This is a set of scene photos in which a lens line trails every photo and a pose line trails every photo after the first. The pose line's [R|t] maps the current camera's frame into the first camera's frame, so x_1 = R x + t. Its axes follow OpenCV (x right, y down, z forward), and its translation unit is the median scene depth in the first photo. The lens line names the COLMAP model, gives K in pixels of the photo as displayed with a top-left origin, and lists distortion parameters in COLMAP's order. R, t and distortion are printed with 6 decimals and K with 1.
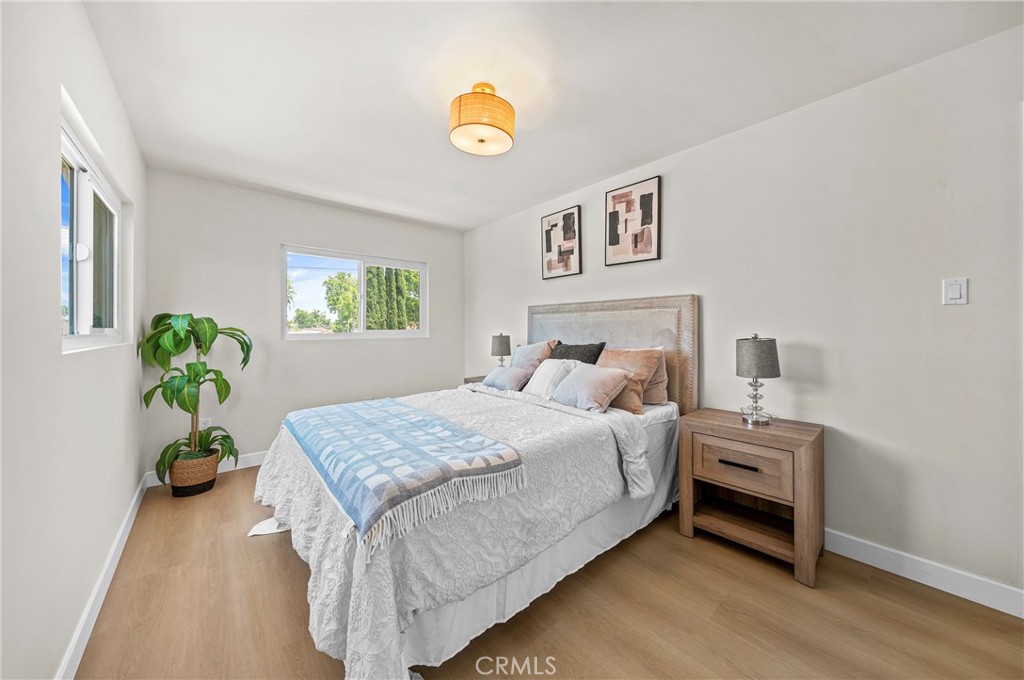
lens RADIAL K [[354.3, 0, 509.1], [0, 354.3, 336.1], [0, 0, 1]] dist [-0.001395, -0.000123]
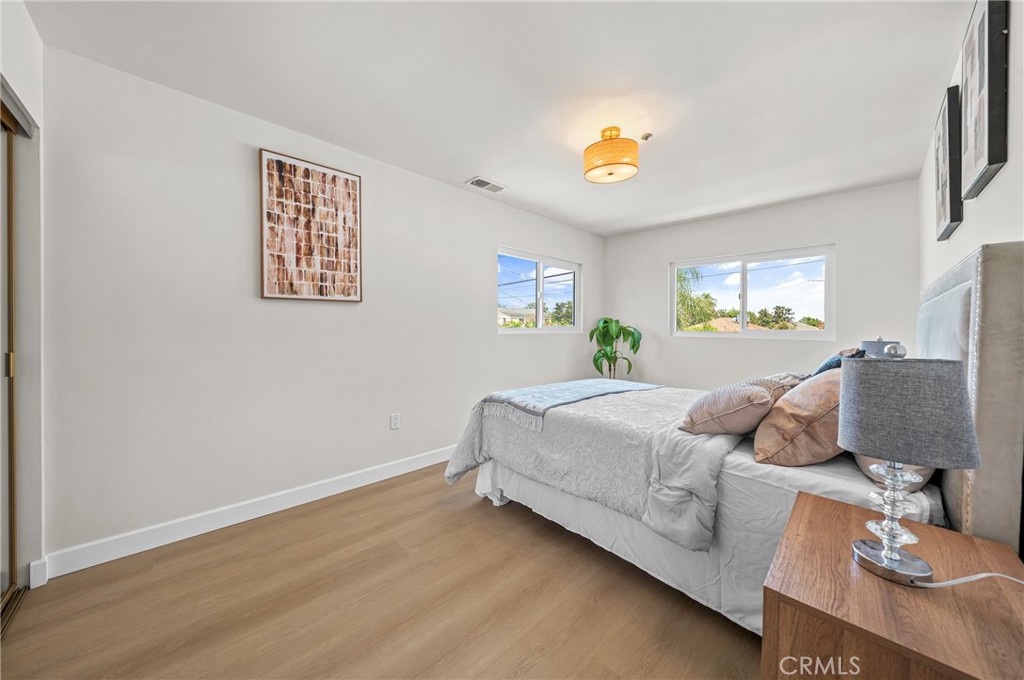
lens RADIAL K [[362.8, 0, 507.9], [0, 362.8, 328.9], [0, 0, 1]] dist [0.001111, 0.000022]
pose [[0.029404, 0.004432, -0.999558, 1.241101], [-0.012651, 0.999912, 0.004061, -0.016367], [0.999488, 0.012526, 0.029457, 0.634883]]
